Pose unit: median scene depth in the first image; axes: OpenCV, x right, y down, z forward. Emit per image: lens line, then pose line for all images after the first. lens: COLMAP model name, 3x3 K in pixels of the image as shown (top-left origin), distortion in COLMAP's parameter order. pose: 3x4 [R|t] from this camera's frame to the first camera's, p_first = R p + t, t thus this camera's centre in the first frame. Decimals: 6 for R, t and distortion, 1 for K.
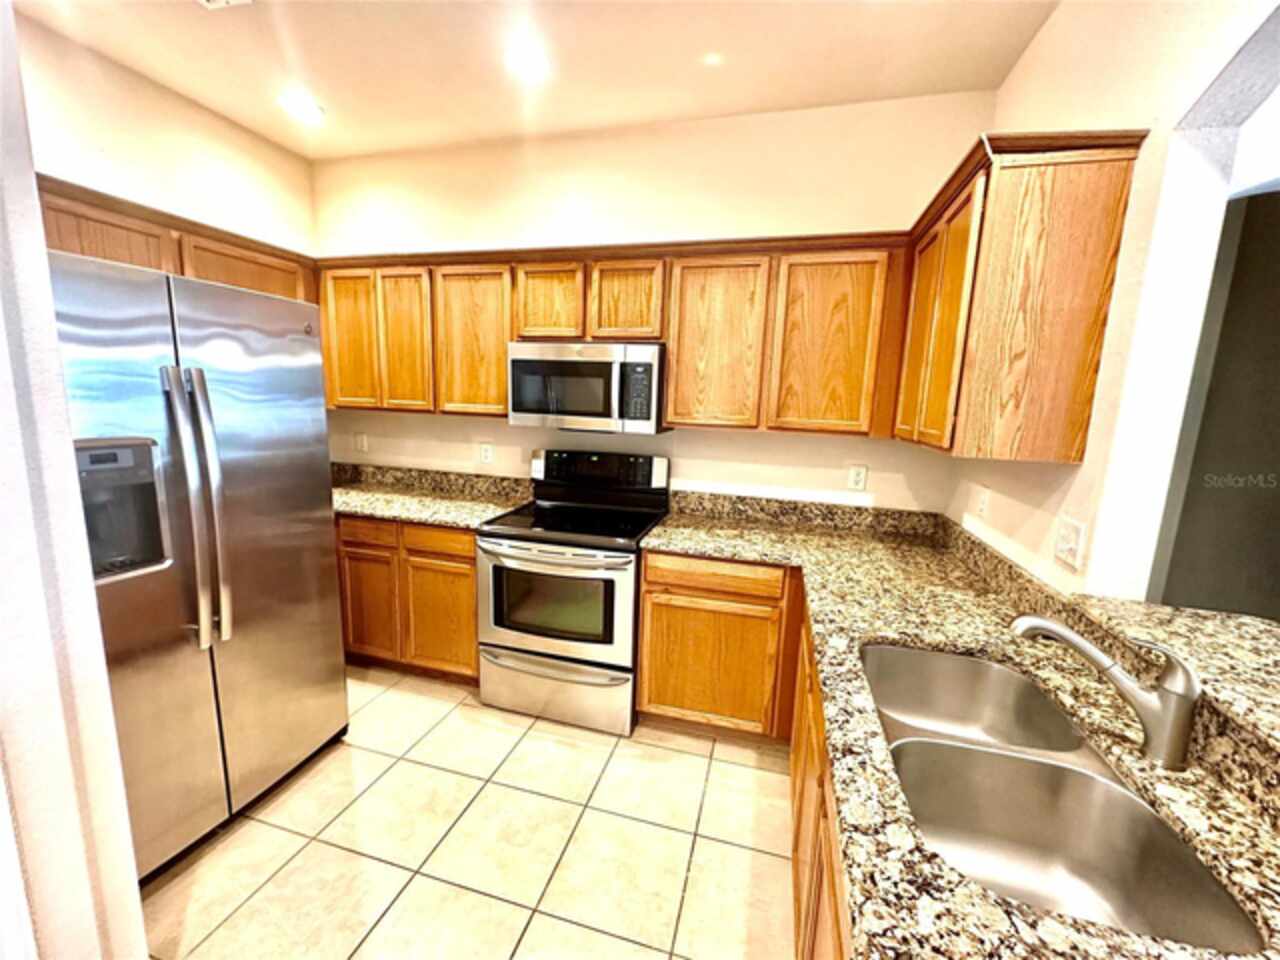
lens RADIAL K [[510.8, 0, 640.0], [0, 510.8, 480.0], [0, 0, 1]] dist [-0.002325, 0.000184]
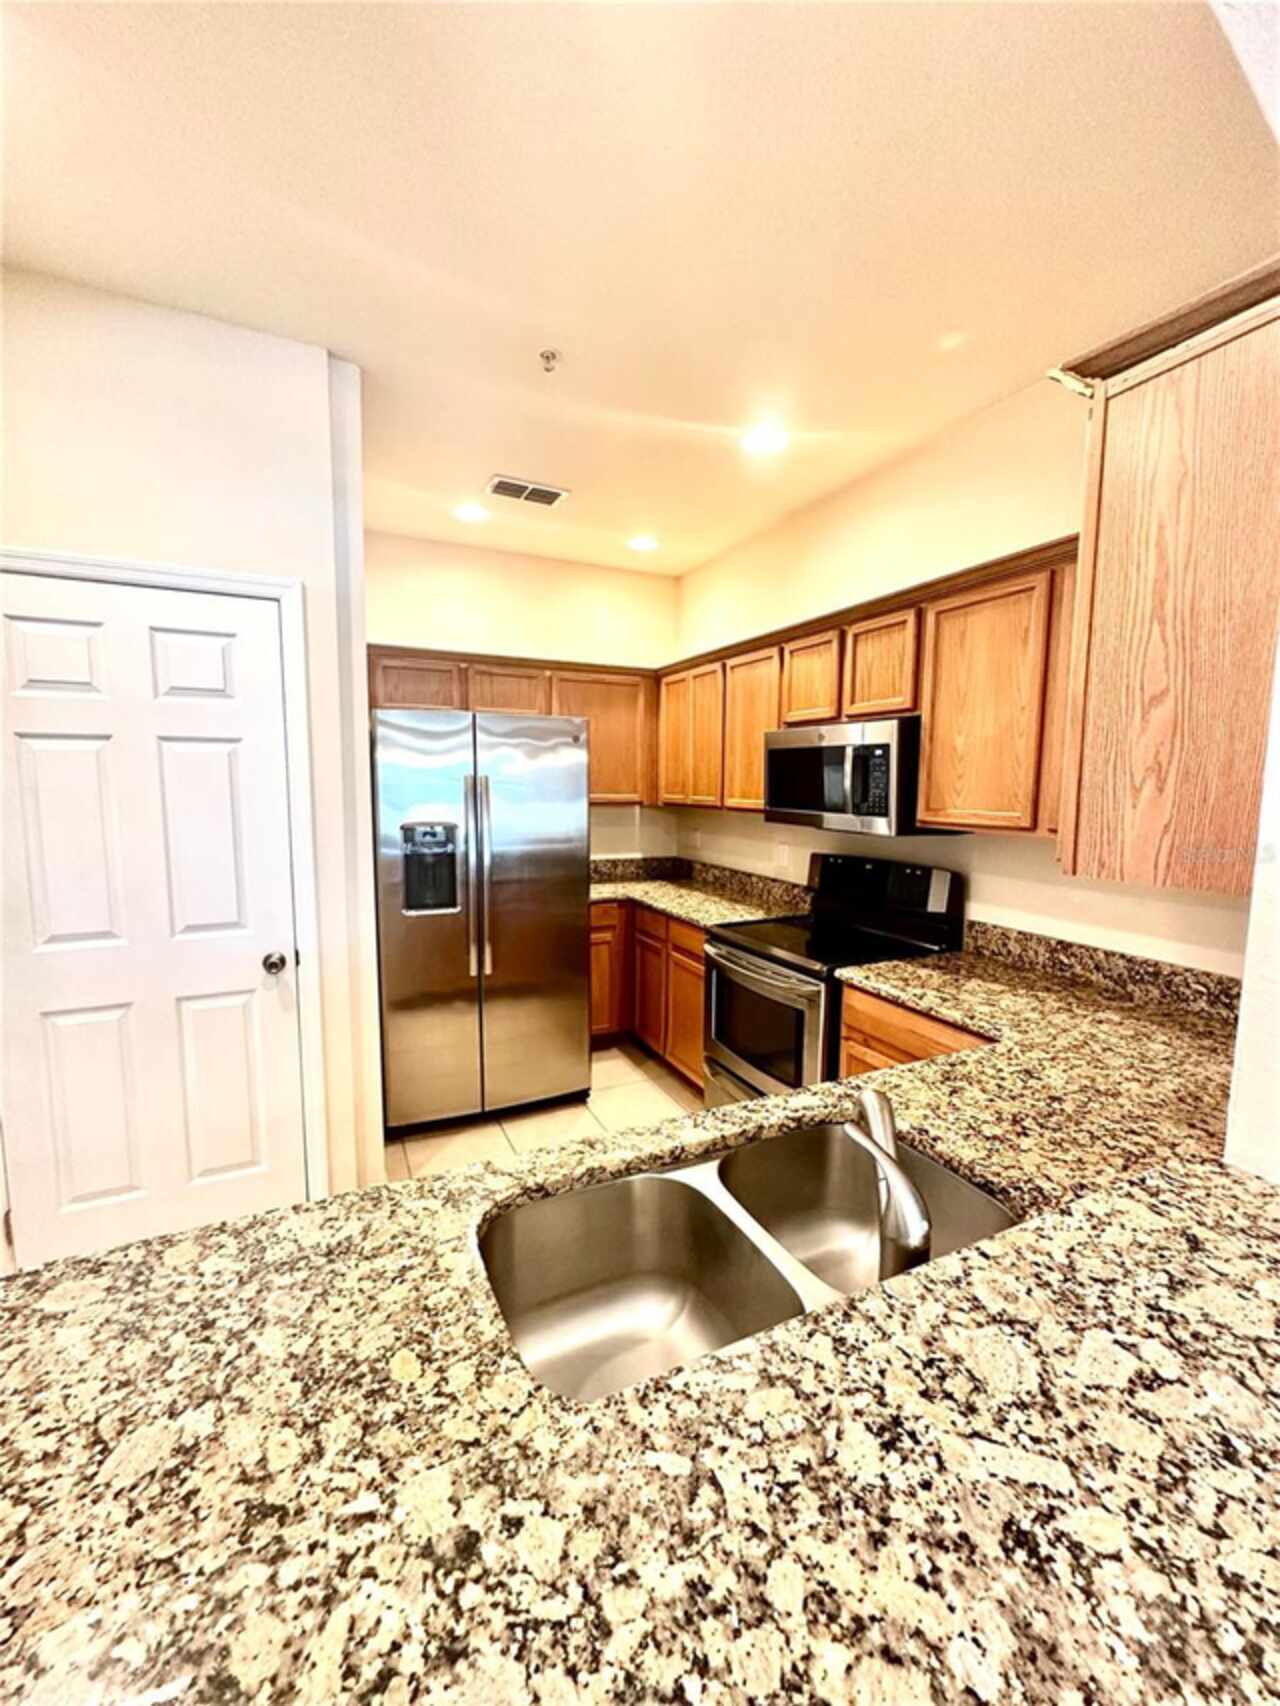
lens RADIAL K [[680.8, 0, 640.0], [0, 680.8, 853.0], [0, 0, 1]] dist [-0.002325, 0.000184]
pose [[0.656835, 0.049154, -0.752431, 0.548571], [-0.105006, 0.994113, -0.026722, 0.001607], [0.746687, 0.096562, 0.658129, 0.061395]]
